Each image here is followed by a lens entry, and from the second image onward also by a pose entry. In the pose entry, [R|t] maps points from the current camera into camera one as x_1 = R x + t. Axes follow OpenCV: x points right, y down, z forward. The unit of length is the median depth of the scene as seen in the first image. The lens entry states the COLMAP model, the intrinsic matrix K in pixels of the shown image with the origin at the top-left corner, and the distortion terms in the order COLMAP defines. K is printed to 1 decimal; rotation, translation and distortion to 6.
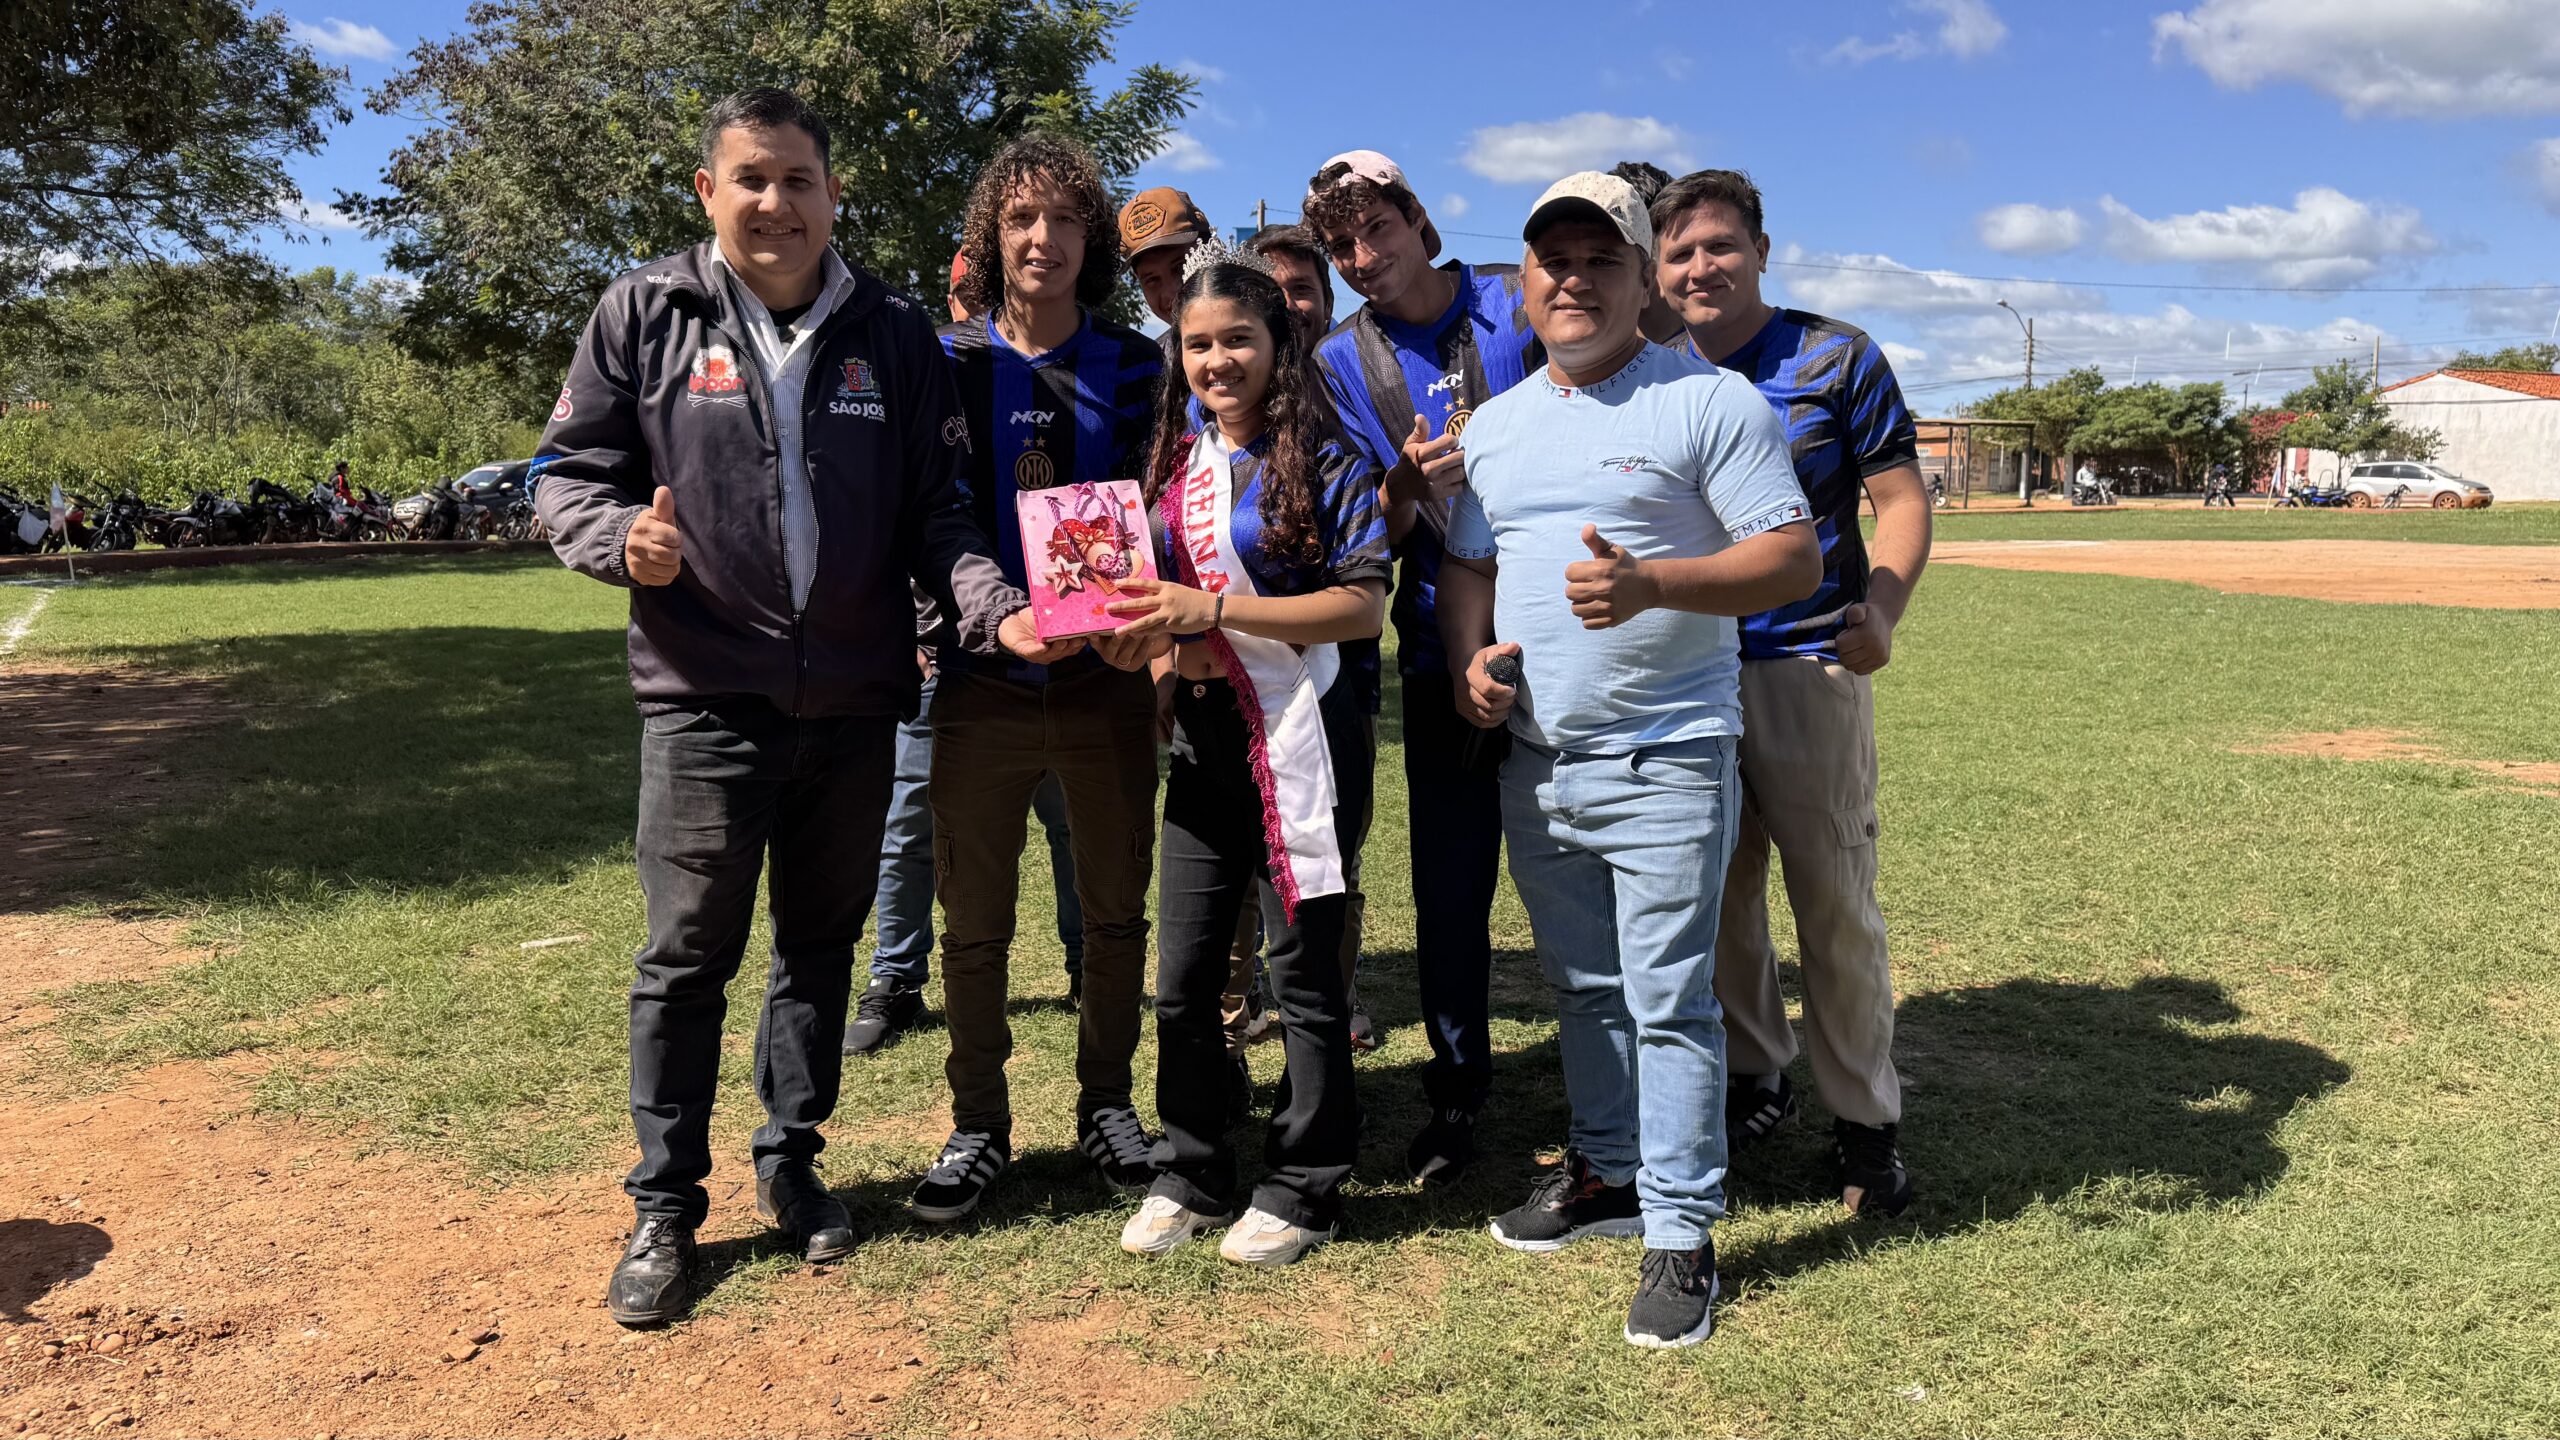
lens RADIAL K [[1769.6, 0, 1277.1], [0, 1769.6, 732.7], [0, 0, 1]] dist [-0.003415, -0.000147]
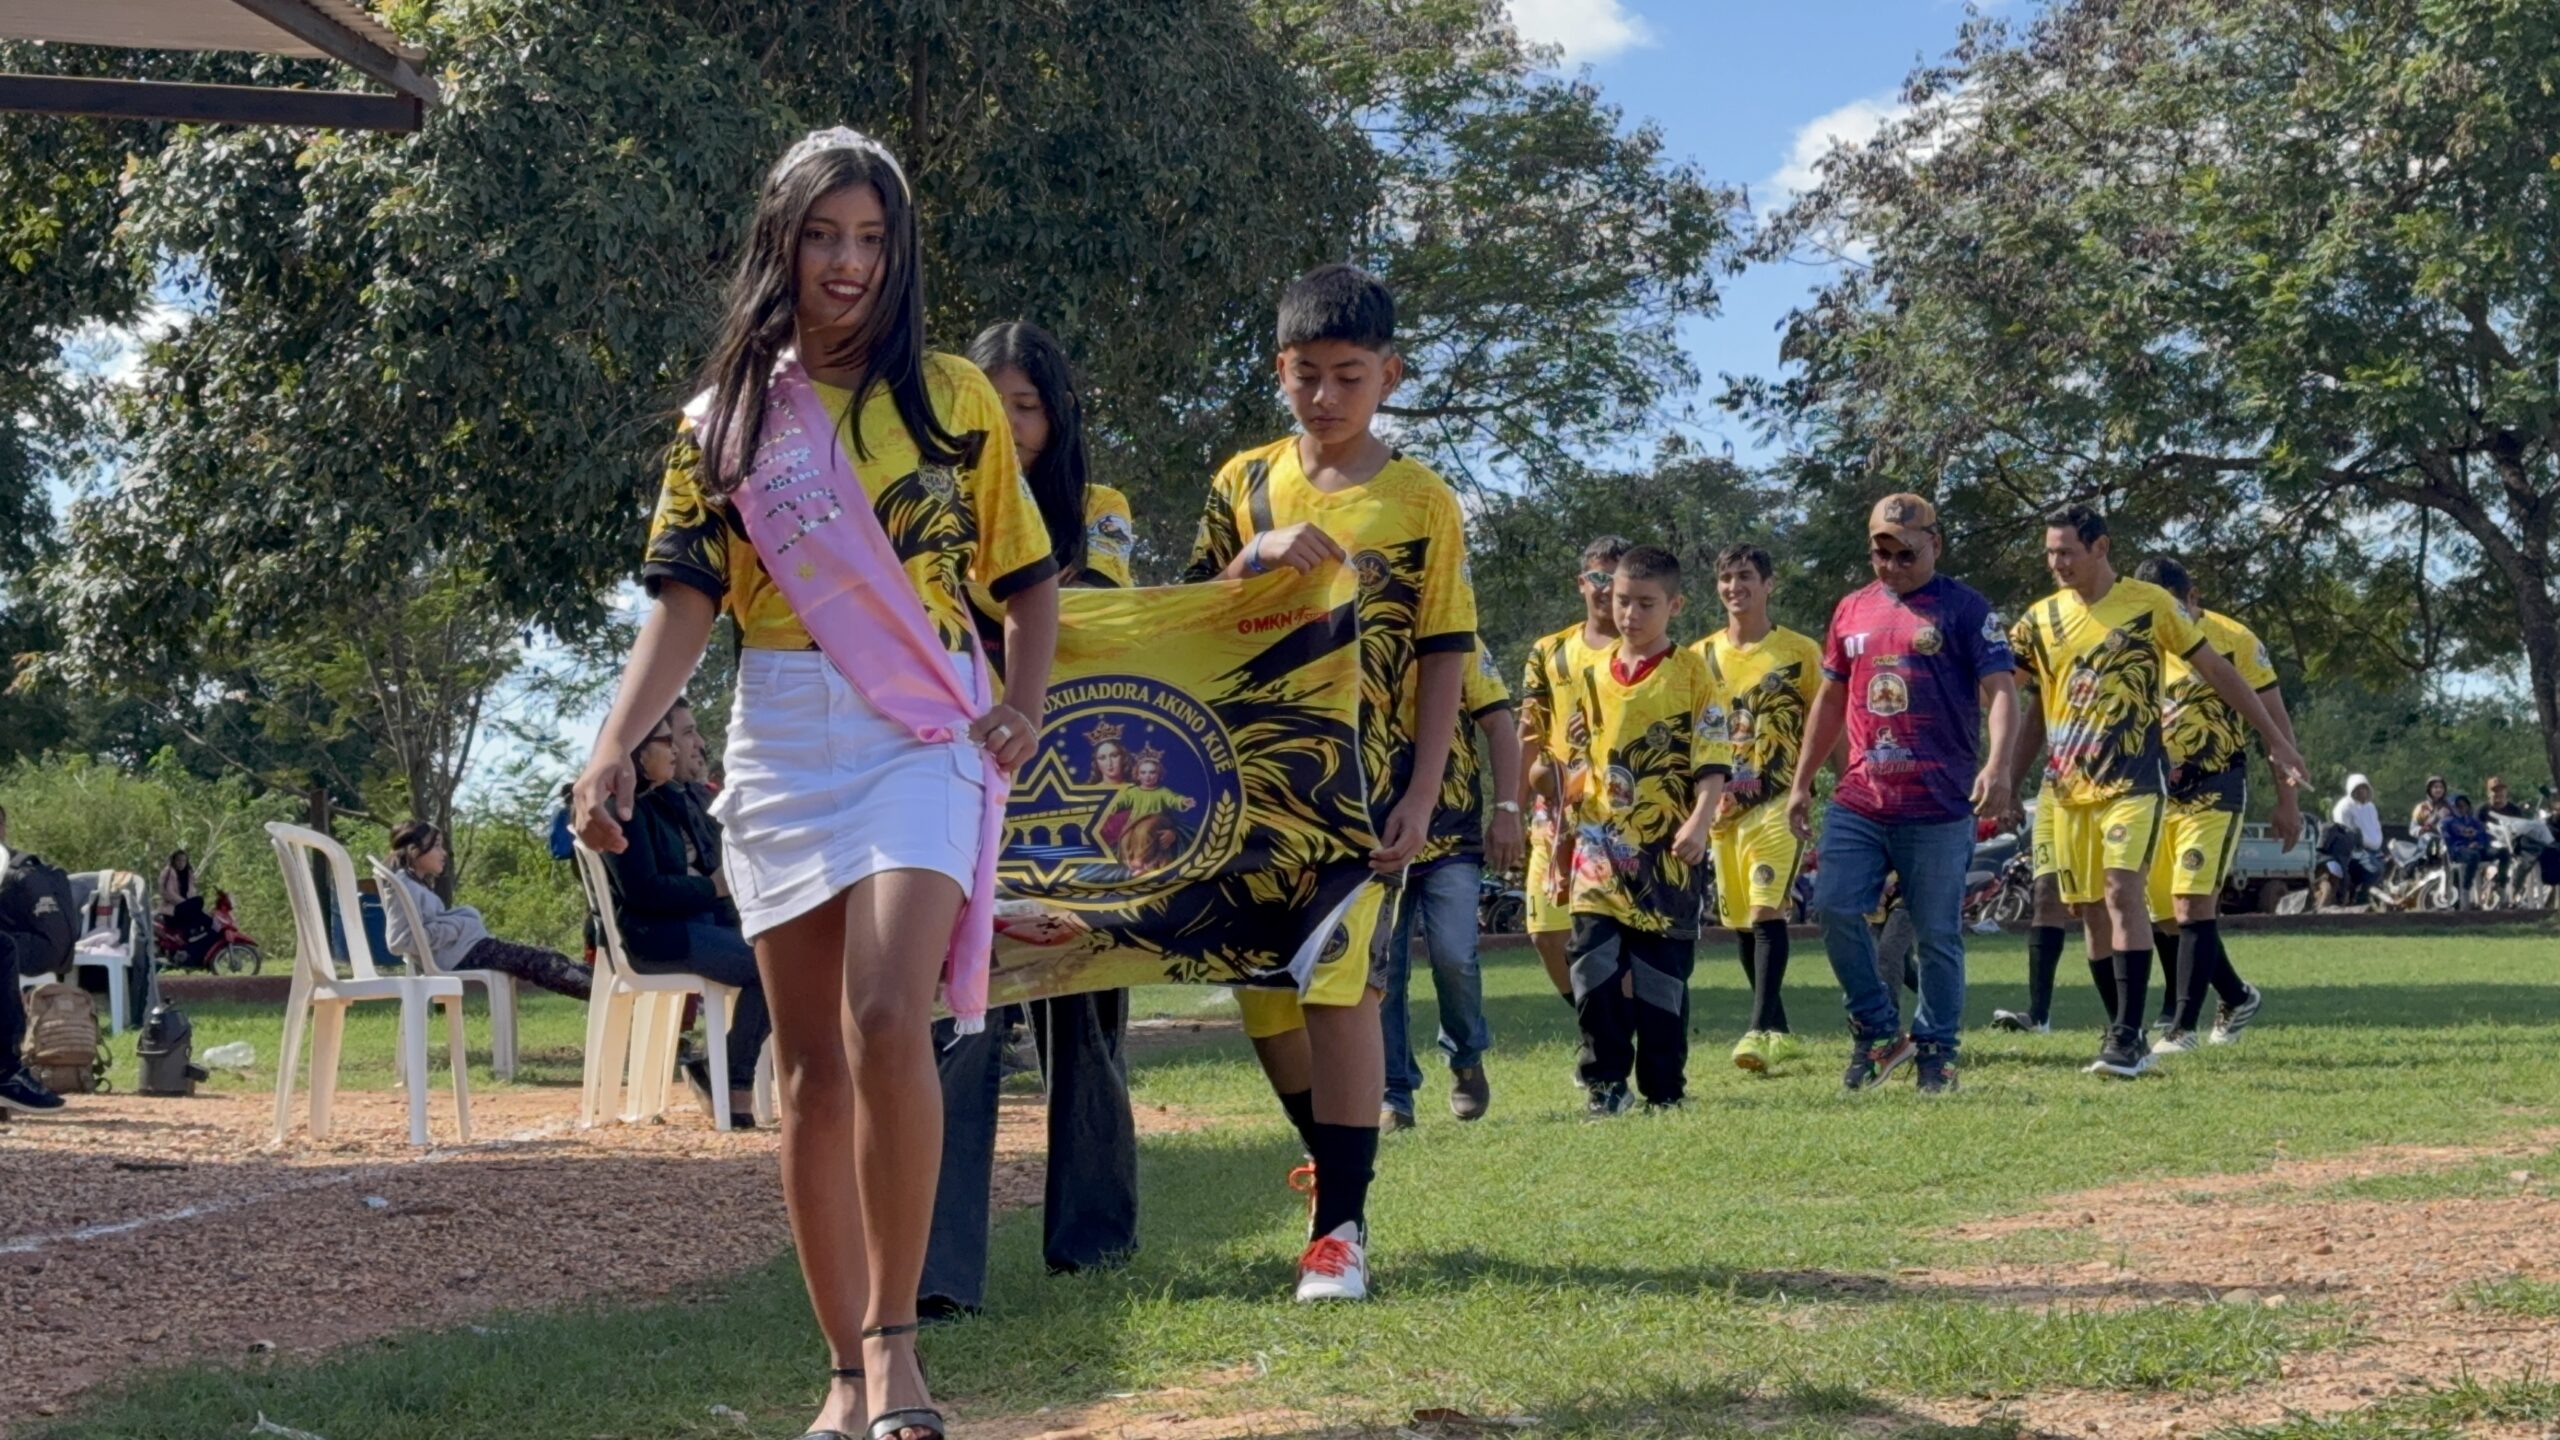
lens RADIAL K [[4284.8, 0, 1269.3], [0, 4284.8, 721.2], [0, 0, 1]] dist [0.158571, -0.110215]
pose [[0.791464, -0.043589, -0.609659, 0.293263], [-0.062926, 0.986343, -0.152211, 0.066807], [0.607968, 0.158833, 0.777912, -0.303781]]
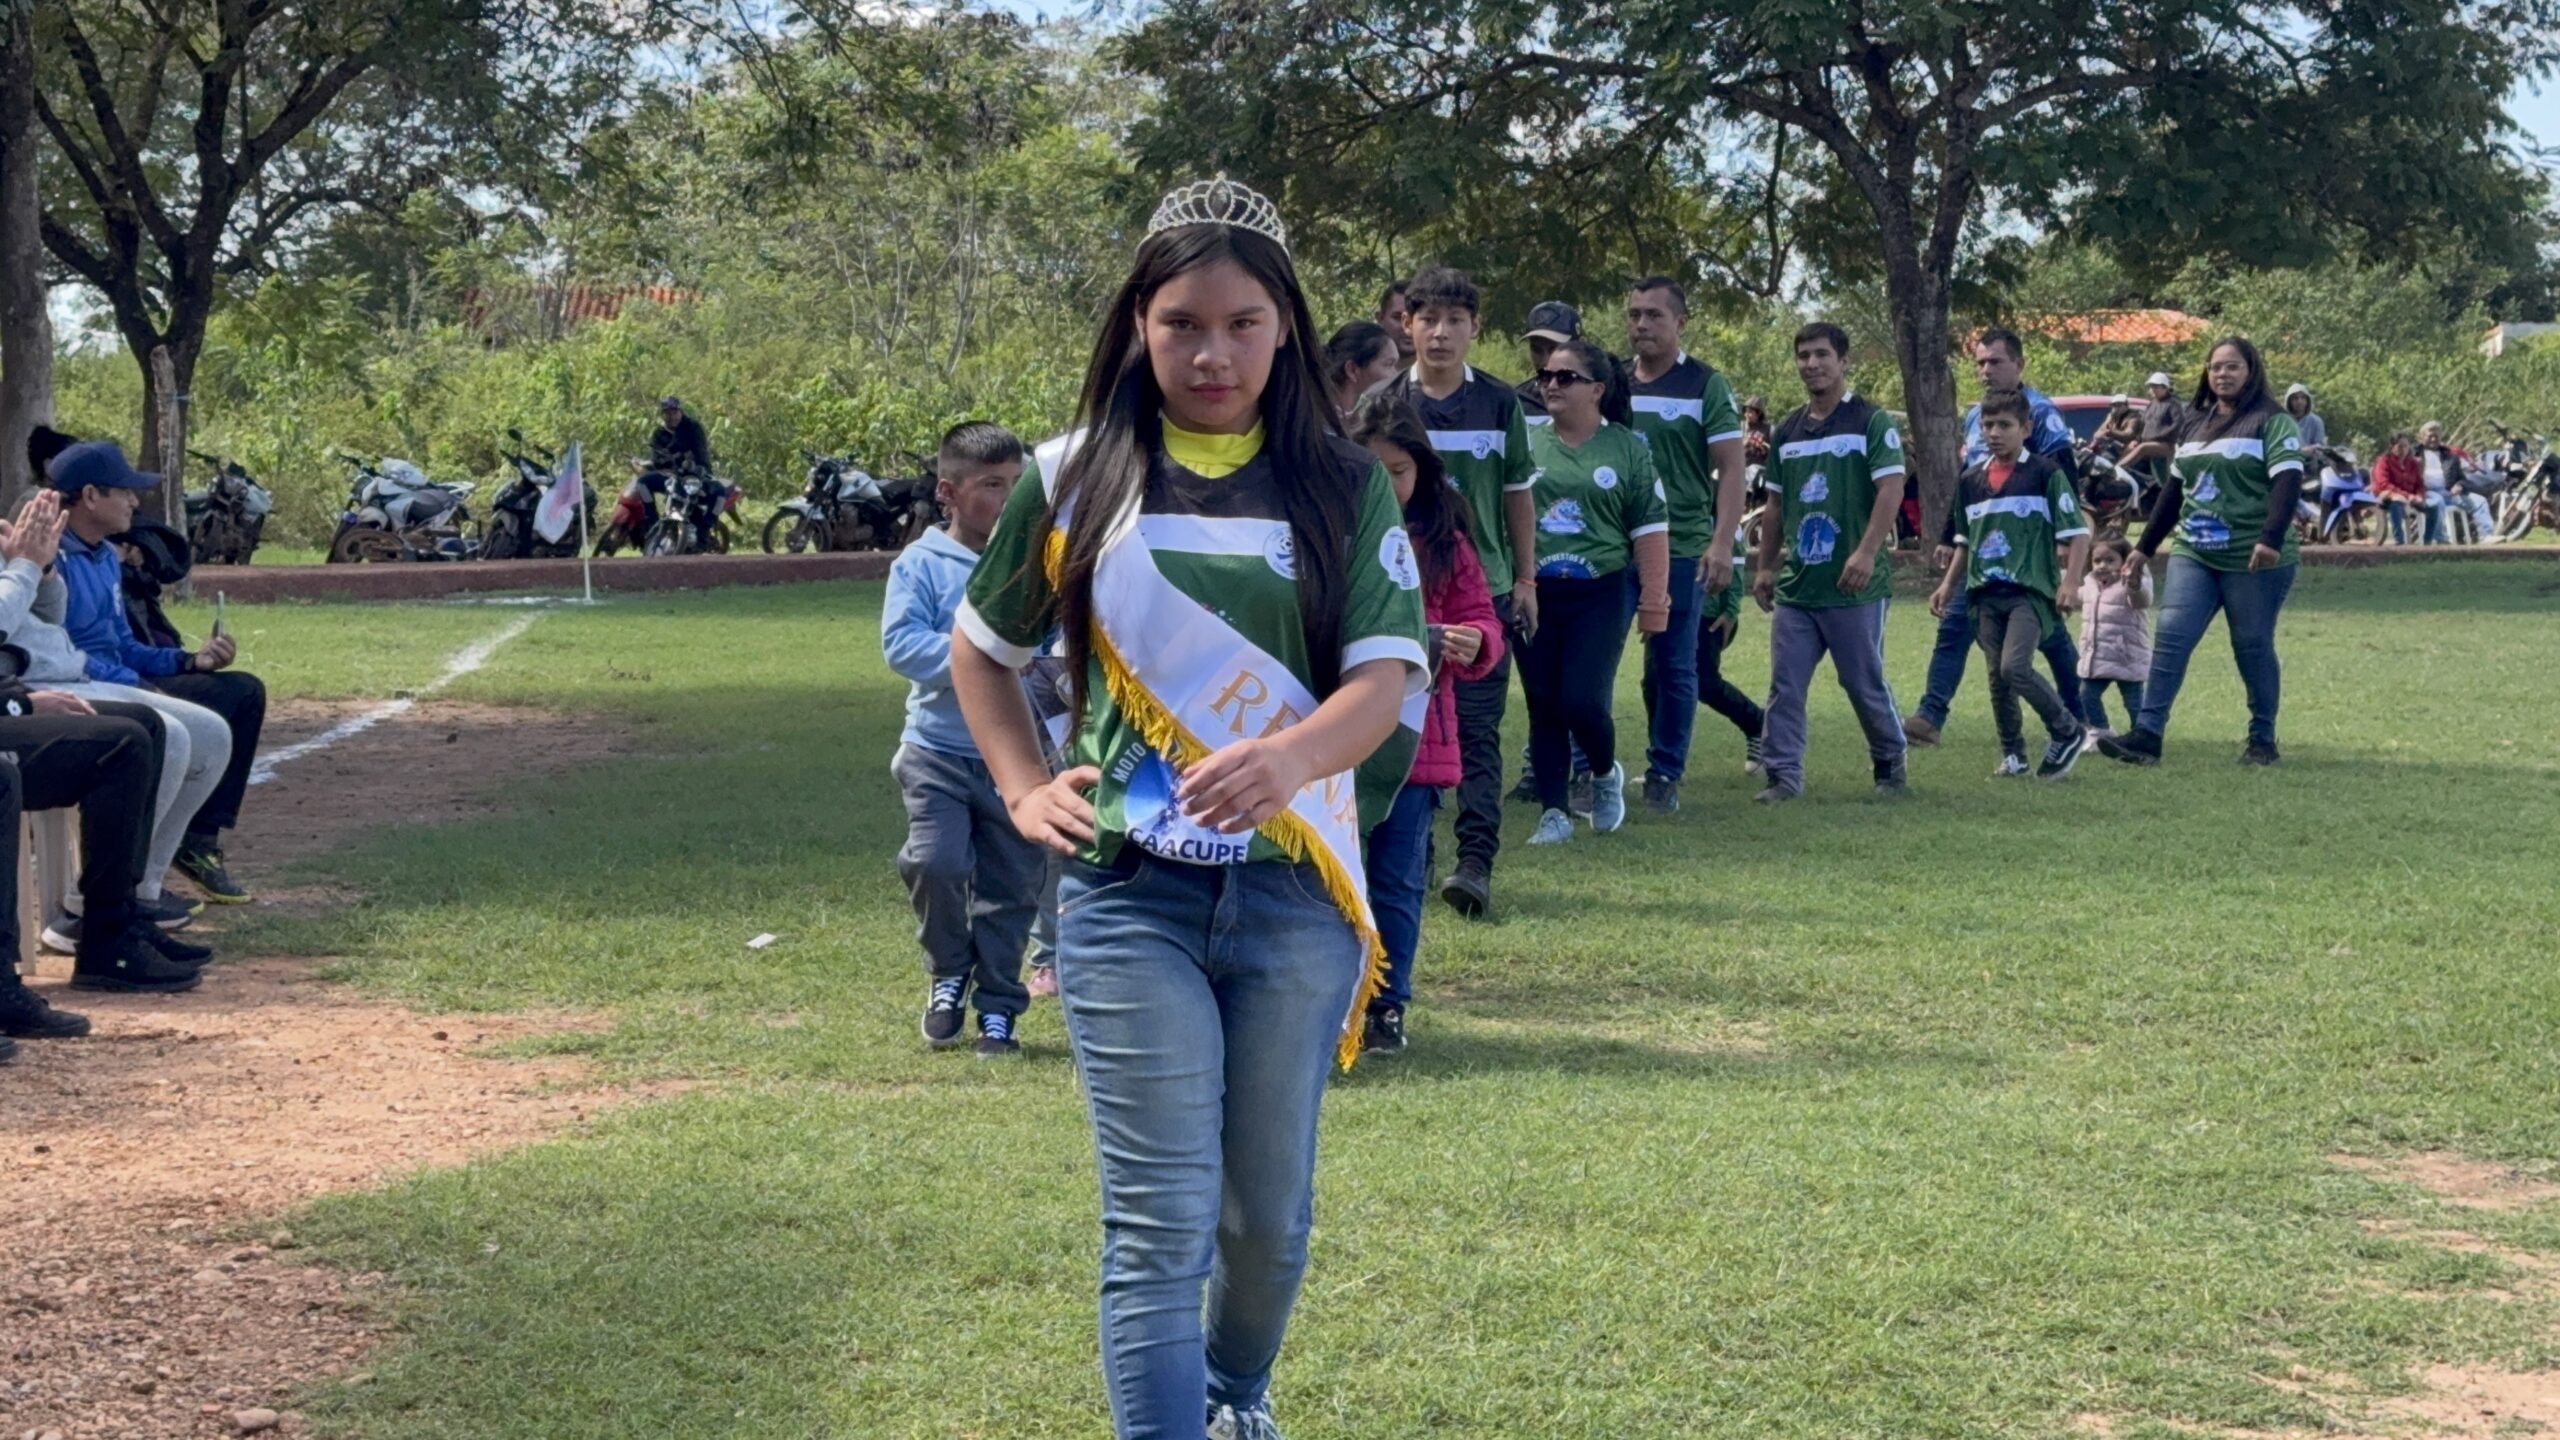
lens RADIAL K [[4284.8, 0, 1269.3], [0, 4284.8, 721.2], [0, 0, 1]] dist [0.158571, -0.110215]
pose [[0.887244, 0.035644, -0.459921, 0.193164], [-0.070471, 0.995781, -0.058773, 0.024467], [0.455886, 0.084557, 0.886012, -0.193994]]
